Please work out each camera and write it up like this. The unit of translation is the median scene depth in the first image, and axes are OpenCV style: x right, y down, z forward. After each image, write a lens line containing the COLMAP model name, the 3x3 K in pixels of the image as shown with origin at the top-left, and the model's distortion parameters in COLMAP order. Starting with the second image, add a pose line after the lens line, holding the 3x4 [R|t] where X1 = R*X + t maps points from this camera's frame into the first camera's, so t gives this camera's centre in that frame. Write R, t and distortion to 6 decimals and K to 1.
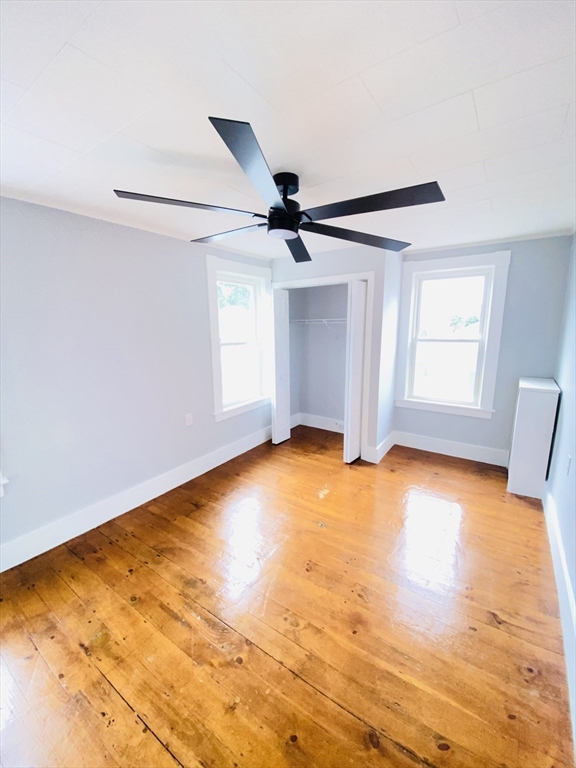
lens RADIAL K [[314.5, 0, 286.7], [0, 314.5, 379.5], [0, 0, 1]] dist [0.022805, -0.018918]
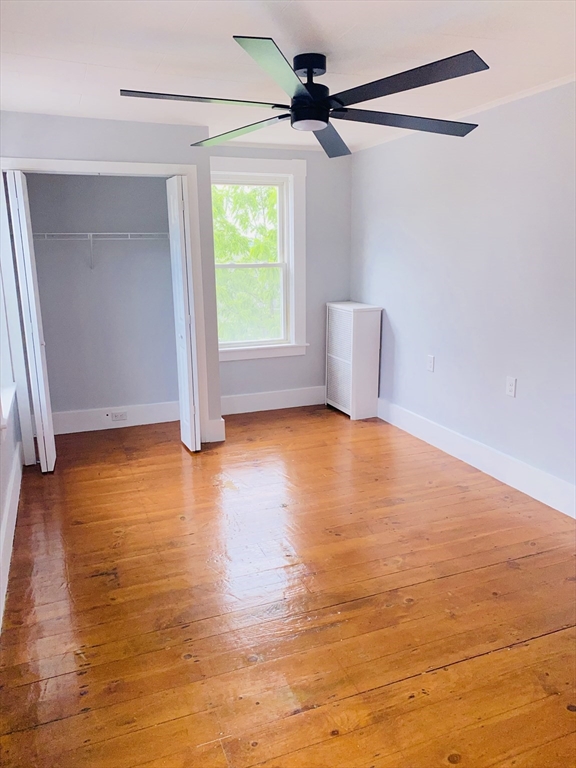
lens RADIAL K [[576.5, 0, 288.0], [0, 576.5, 384.0], [0, 0, 1]] dist [-0.002943, -0.003470]
pose [[0.565759, -0.188565, 0.802720, -0.693420], [0.155753, 0.980415, 0.120532, 0.006318], [-0.809727, 0.056834, 0.584048, 0.120028]]
